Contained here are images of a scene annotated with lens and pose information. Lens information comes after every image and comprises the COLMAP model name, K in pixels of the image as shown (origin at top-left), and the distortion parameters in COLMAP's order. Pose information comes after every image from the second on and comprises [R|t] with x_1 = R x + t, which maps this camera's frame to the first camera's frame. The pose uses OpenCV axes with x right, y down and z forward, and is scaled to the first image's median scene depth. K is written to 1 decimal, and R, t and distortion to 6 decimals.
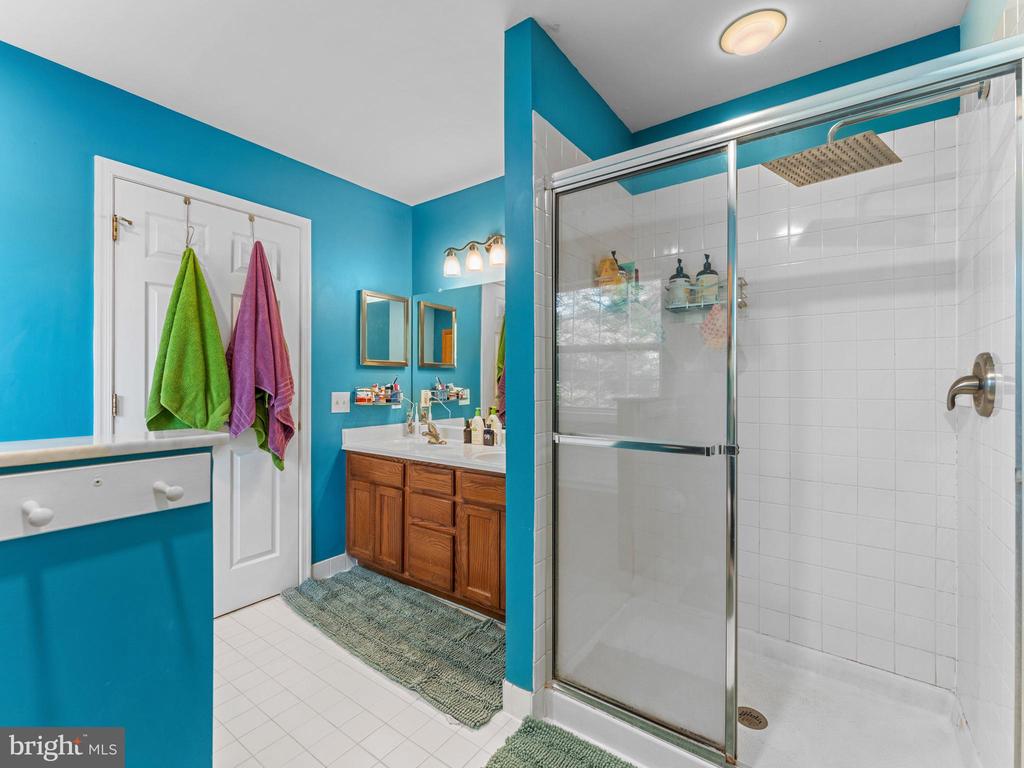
lens RADIAL K [[459.4, 0, 512.4], [0, 459.4, 381.1], [0, 0, 1]] dist [-0.000069, -0.000689]
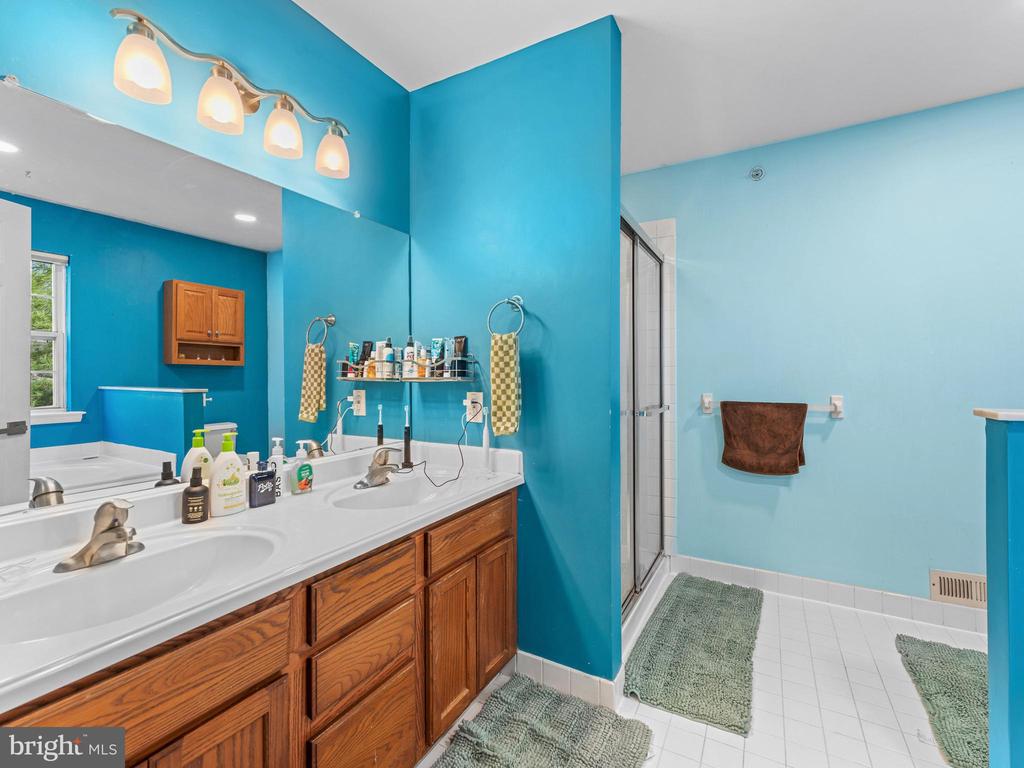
lens RADIAL K [[459.4, 0, 512.4], [0, 459.4, 378.9], [0, 0, 1]] dist [-0.000069, -0.000689]
pose [[-0.119900, -0.005225, 0.992772, -0.623825], [0.003778, 0.999977, 0.005719, 0.004142], [-0.992779, 0.004436, -0.119878, 0.871677]]
